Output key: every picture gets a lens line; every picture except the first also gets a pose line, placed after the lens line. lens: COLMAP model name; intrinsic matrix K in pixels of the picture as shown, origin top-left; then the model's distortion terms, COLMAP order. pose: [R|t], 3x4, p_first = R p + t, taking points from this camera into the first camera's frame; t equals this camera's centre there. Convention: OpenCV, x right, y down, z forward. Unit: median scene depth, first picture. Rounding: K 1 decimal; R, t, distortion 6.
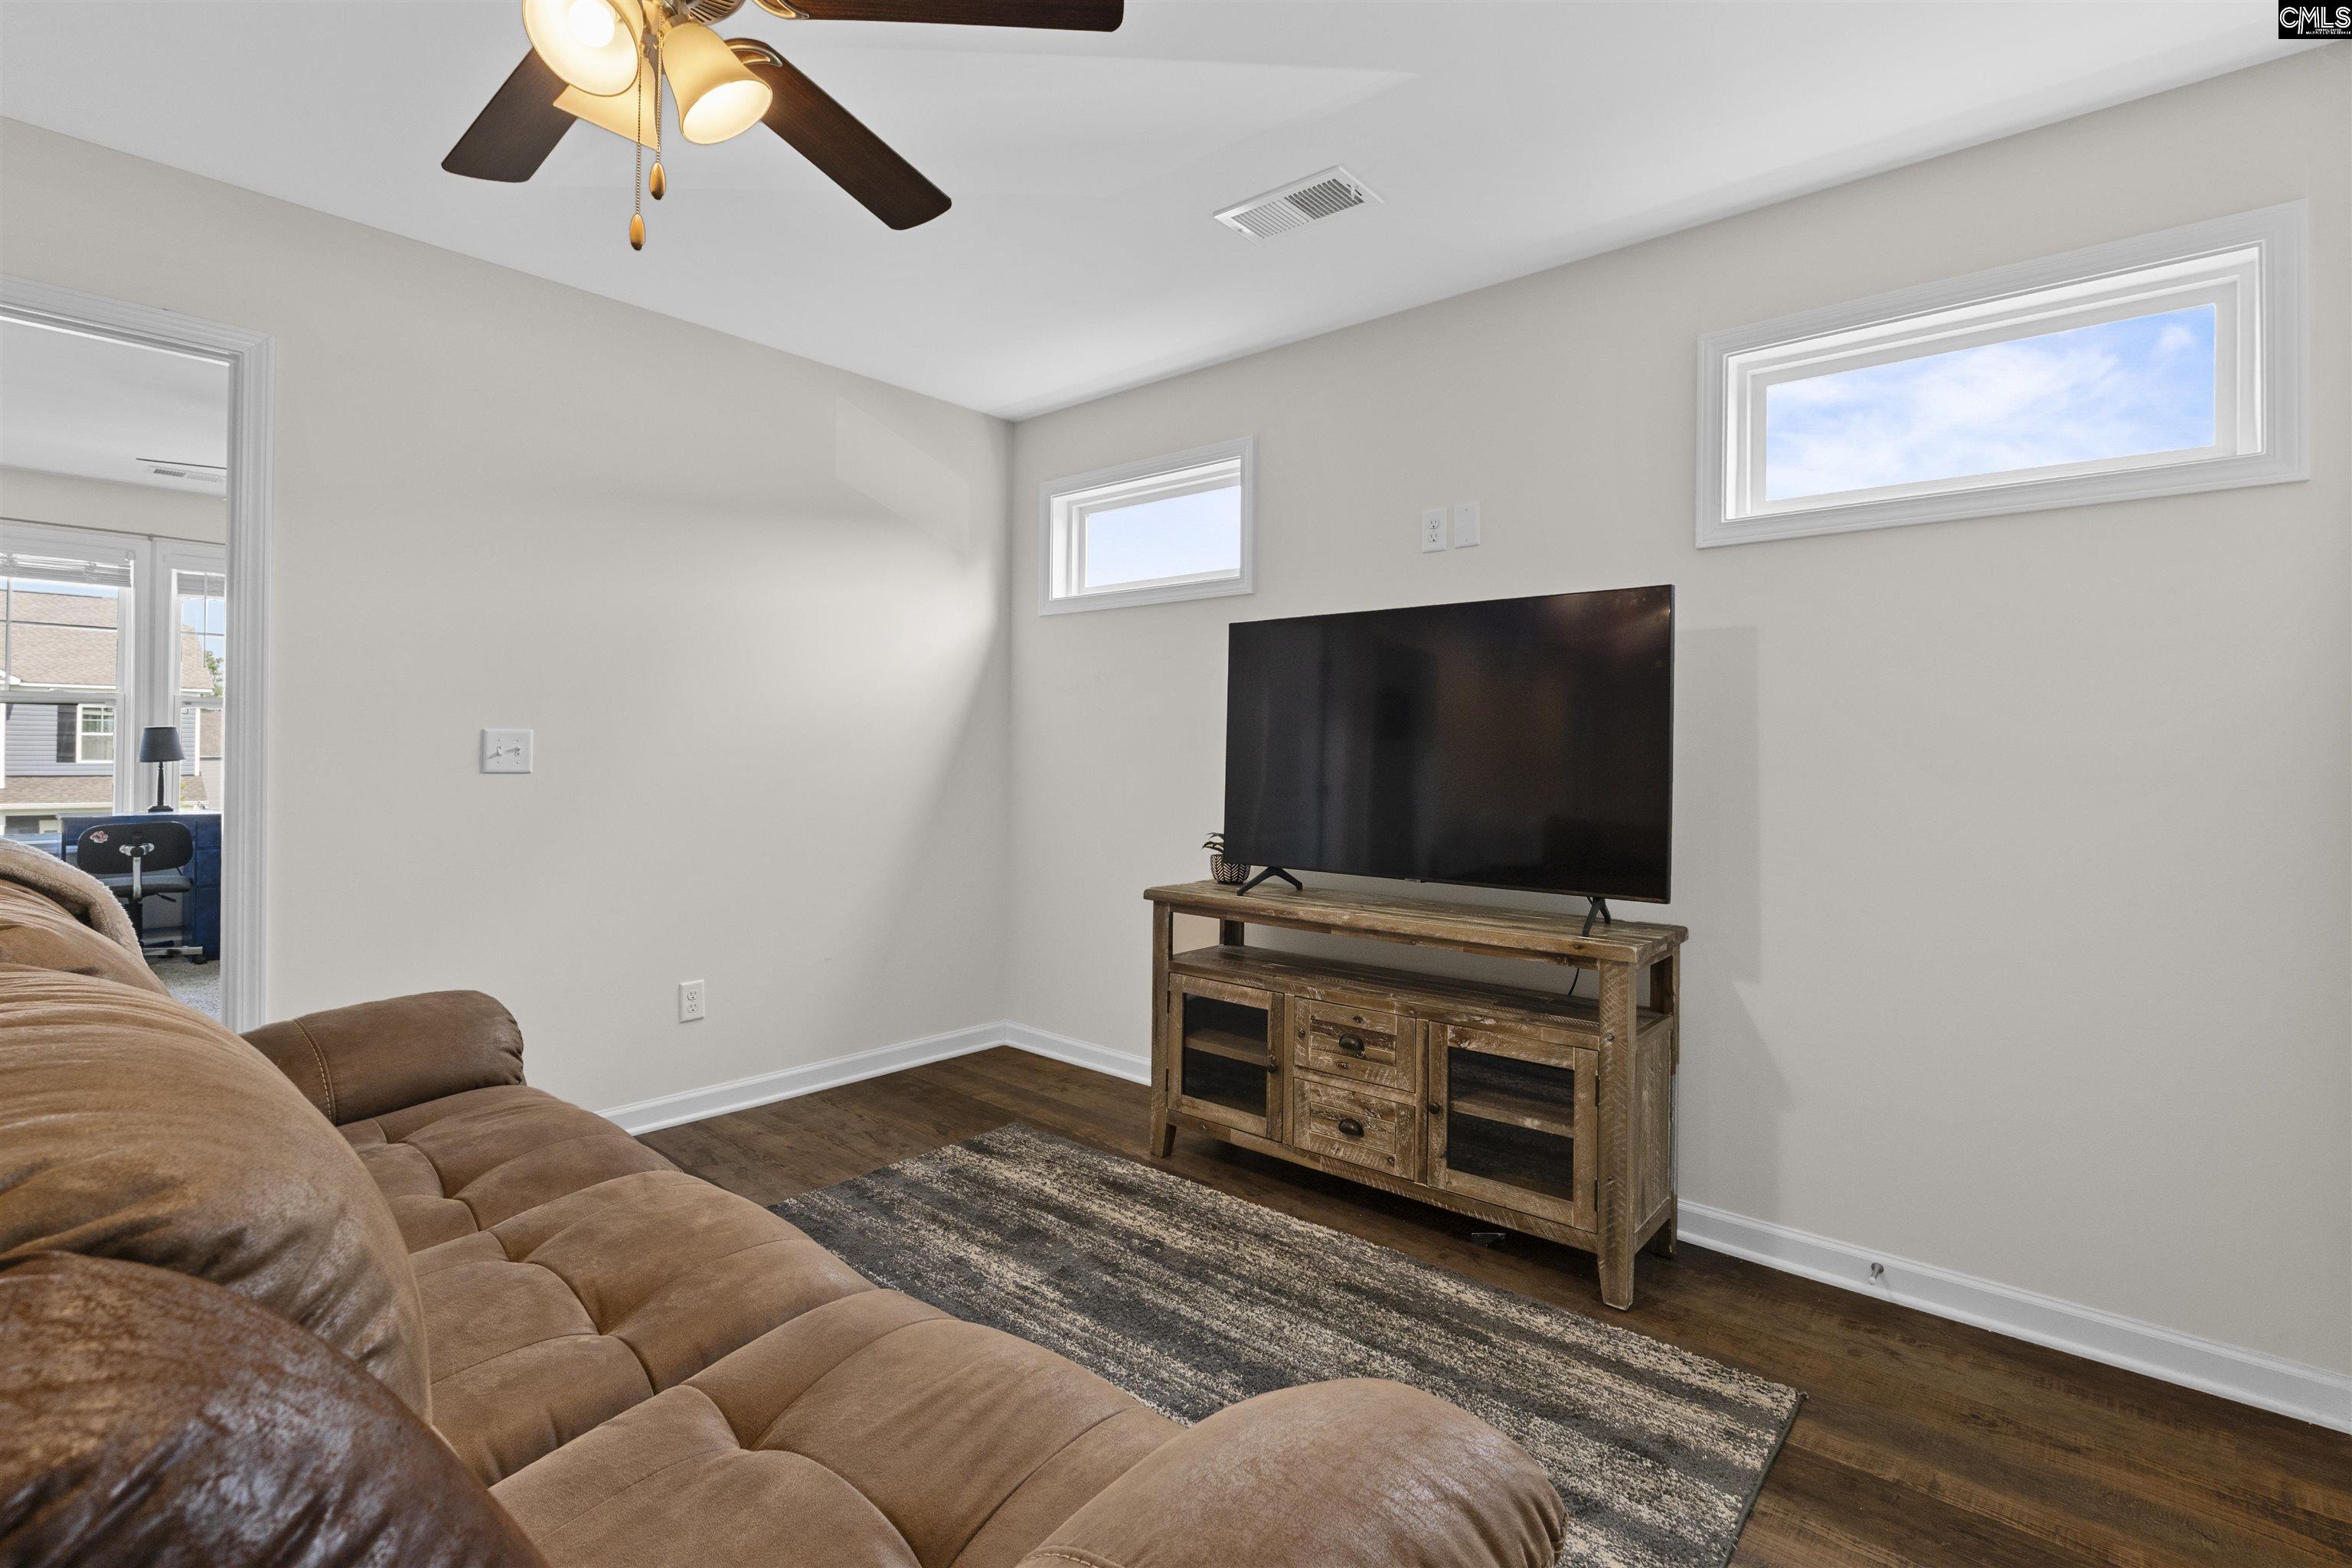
lens RADIAL K [[1092.0, 0, 1176.0], [0, 1092.0, 784.0], [0, 0, 1]] dist [-0.002954, -0.000273]
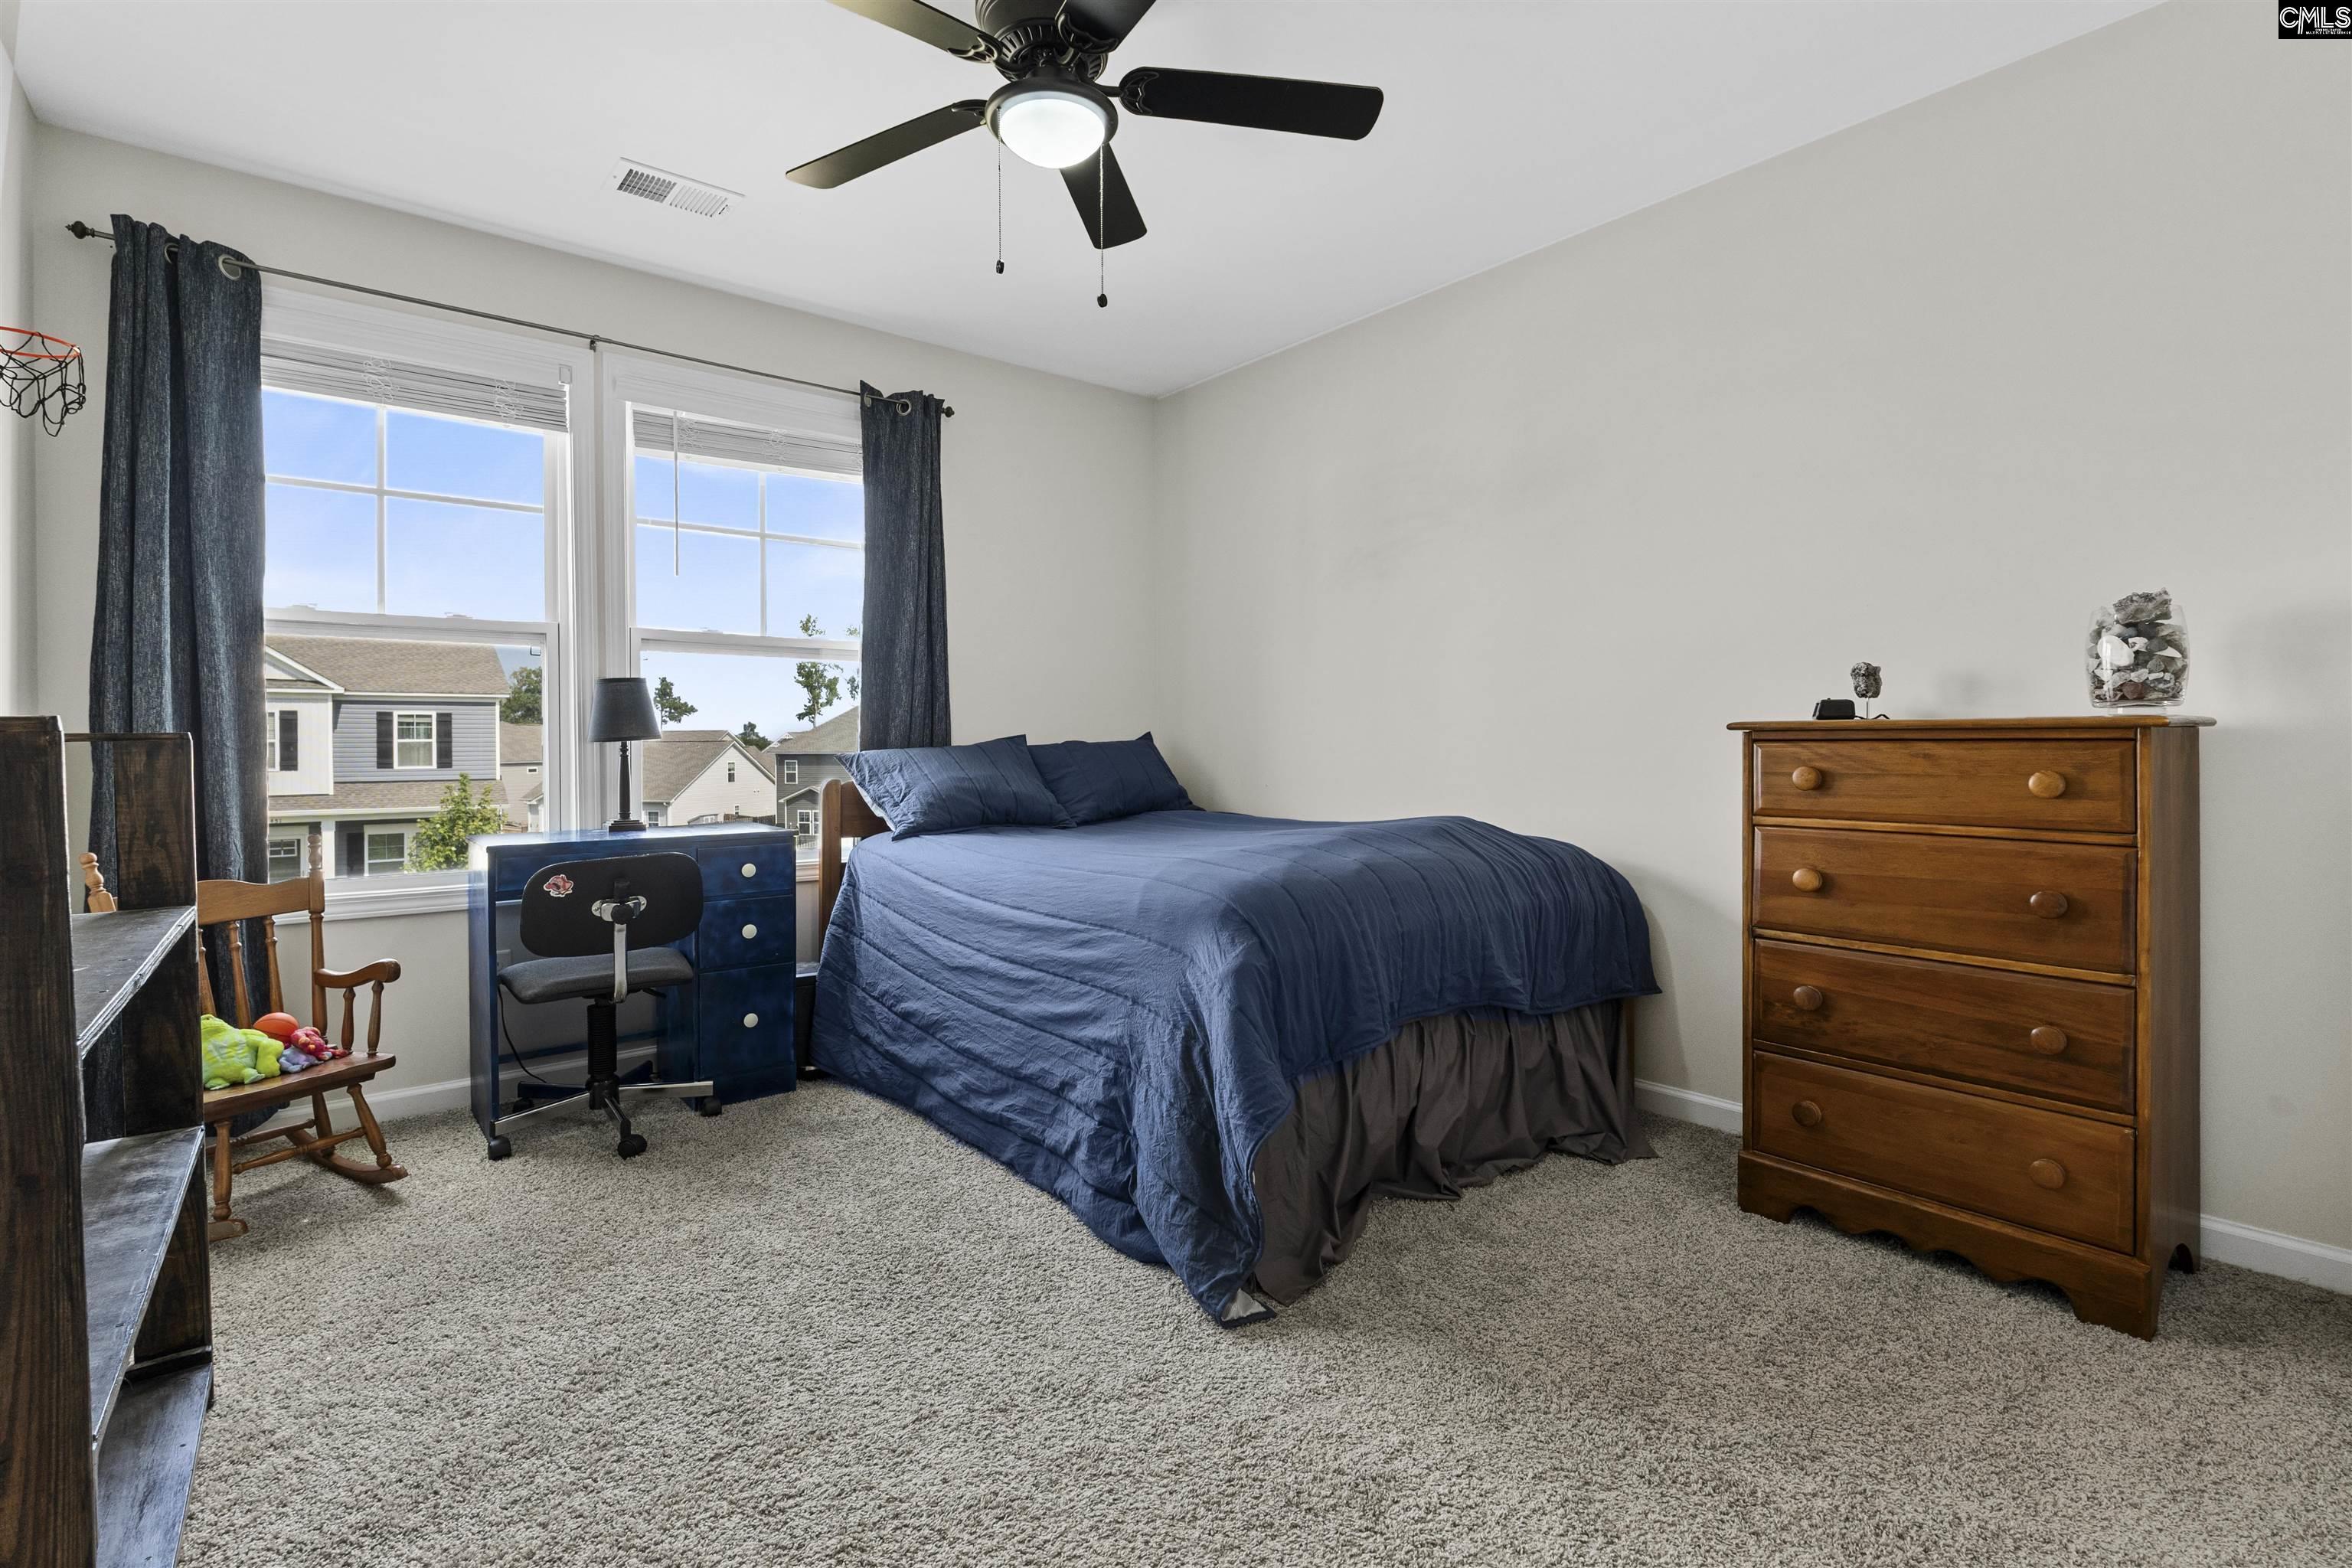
lens RADIAL K [[1092.0, 0, 1176.0], [0, 1092.0, 784.0], [0, 0, 1]] dist [-0.002954, -0.000273]
pose [[0.986849, -0.019539, -0.160461, -0.561953], [0.021417, 0.999721, 0.009987, 0.001862], [0.160221, -0.013292, 0.986992, 0.491144]]
